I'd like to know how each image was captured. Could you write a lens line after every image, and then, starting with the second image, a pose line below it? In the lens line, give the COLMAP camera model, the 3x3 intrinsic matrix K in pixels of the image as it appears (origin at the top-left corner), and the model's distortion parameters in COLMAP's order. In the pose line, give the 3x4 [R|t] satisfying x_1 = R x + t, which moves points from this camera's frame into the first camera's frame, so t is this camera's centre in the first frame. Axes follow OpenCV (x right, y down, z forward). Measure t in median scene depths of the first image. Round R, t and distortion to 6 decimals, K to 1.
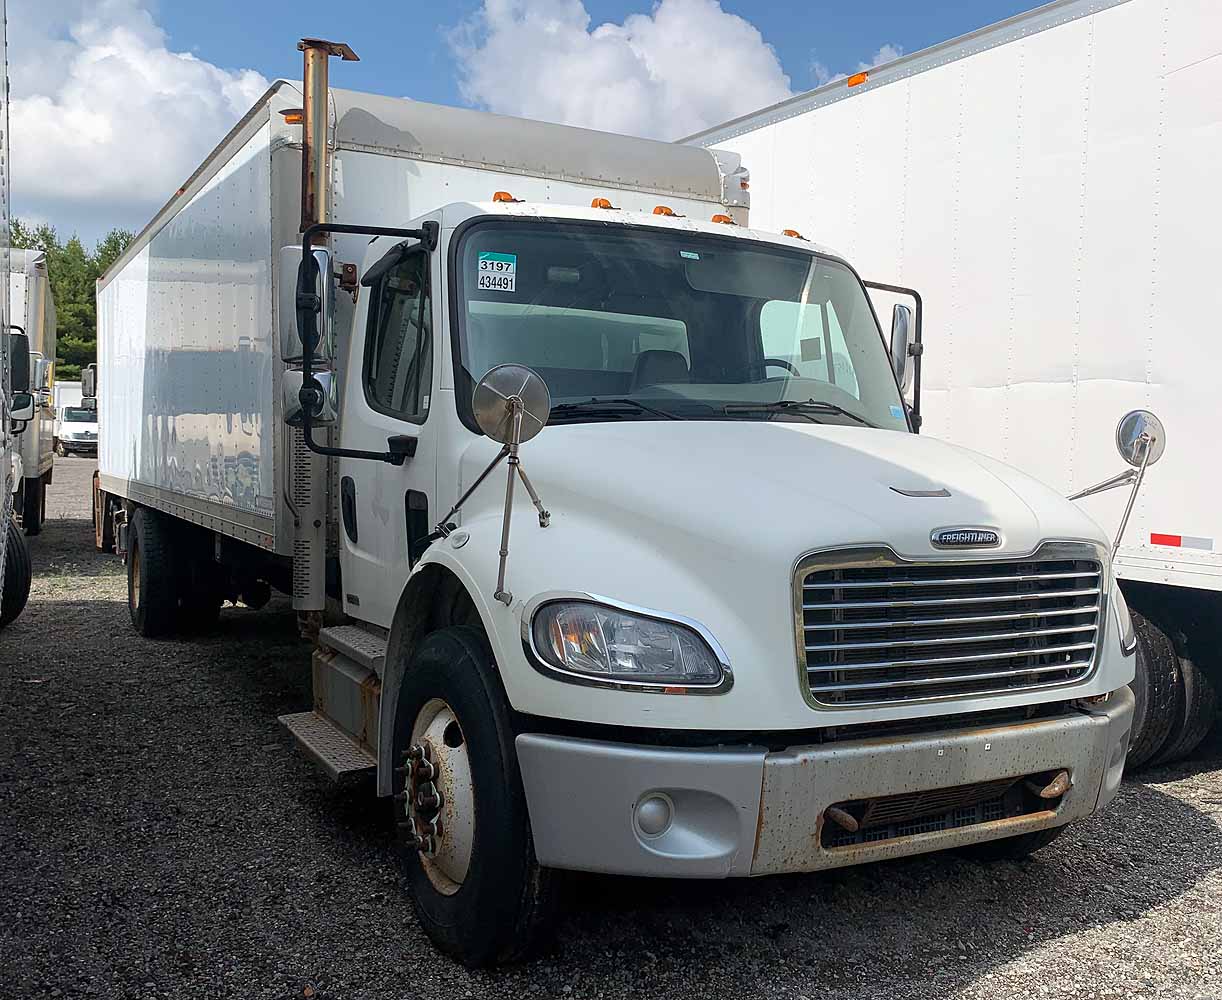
lens RADIAL K [[1223.0, 0, 611.0], [0, 1223.0, 500.0], [0, 0, 1]] dist [0.110428, -0.319942]
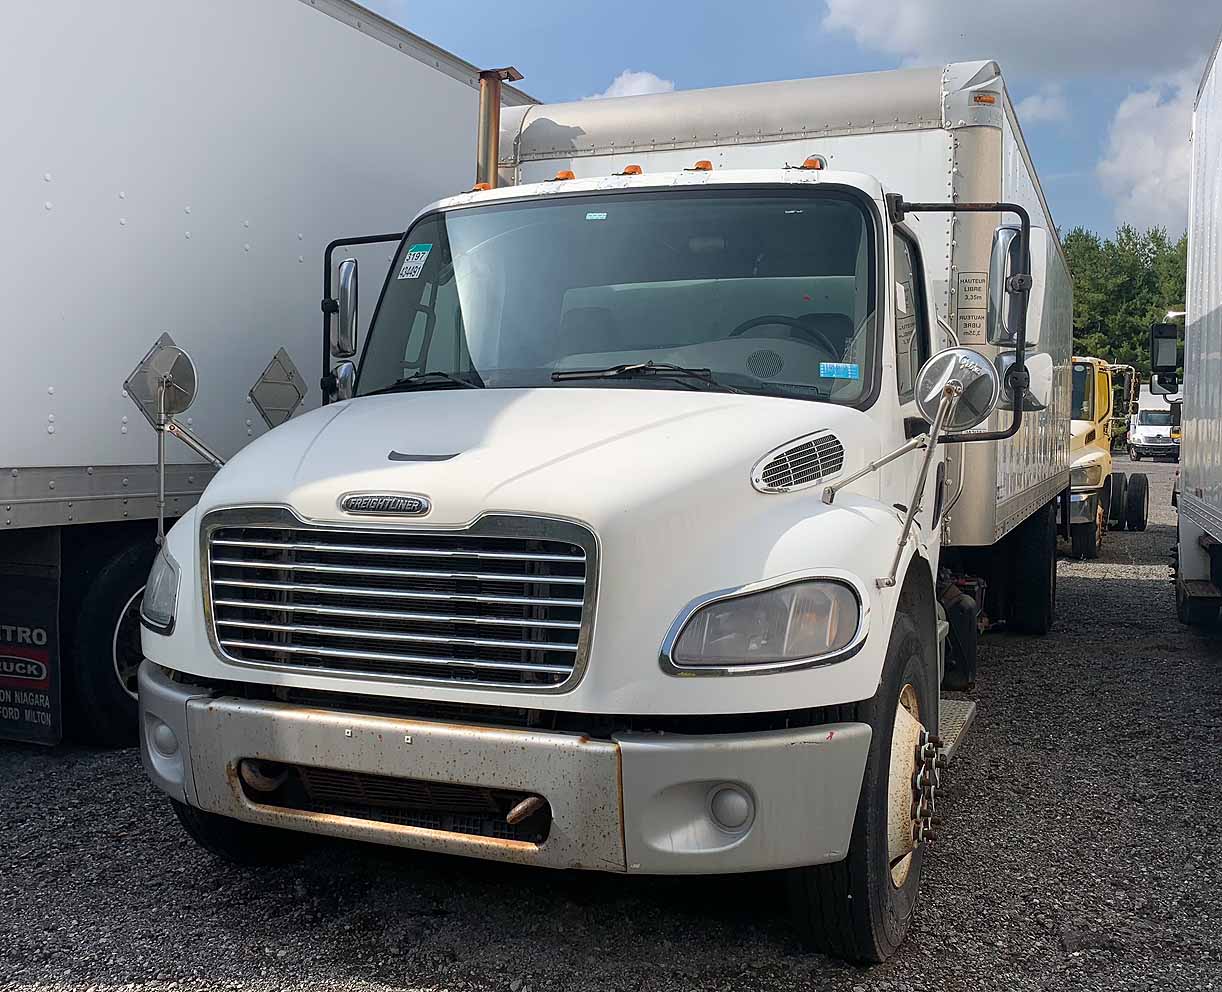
lens RADIAL K [[1254.2, 0, 611.0], [0, 1254.2, 496.0], [0, 0, 1]] dist [0.107122, -0.296020]
pose [[0.633075, 0.021703, -0.773786, 0.731400], [-0.029315, 0.999562, 0.004050, 0.010525], [0.773535, 0.020120, 0.633434, 0.353184]]
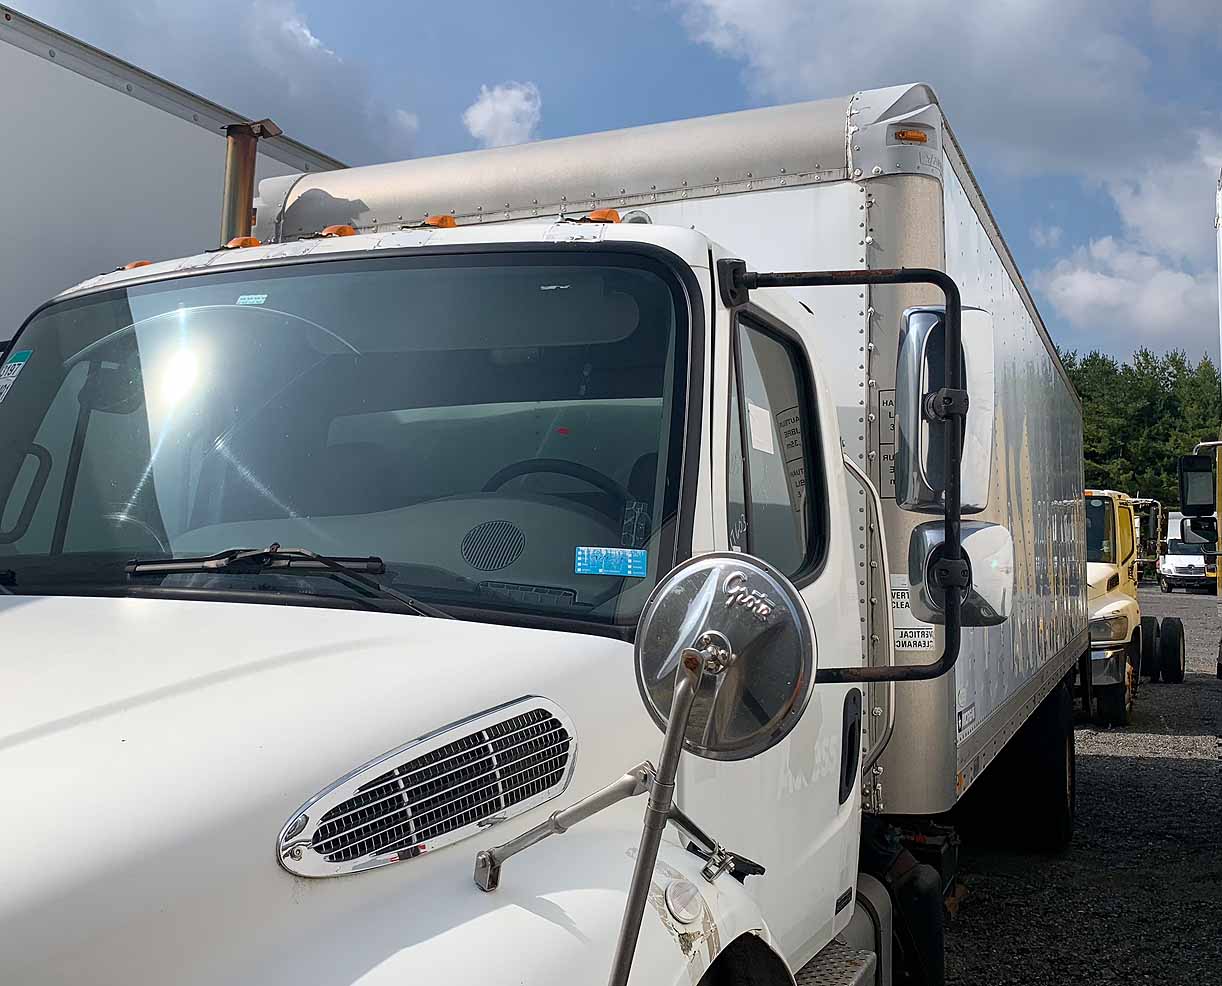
lens RADIAL K [[1244.5, 0, 588.5], [0, 1244.5, 472.6], [0, 0, 1]] dist [0.154137, -0.360007]
pose [[0.605884, -0.073638, -0.792137, 0.549882], [-0.027260, 0.993201, -0.113179, -0.049806], [0.795086, 0.090167, 0.599757, 0.689819]]
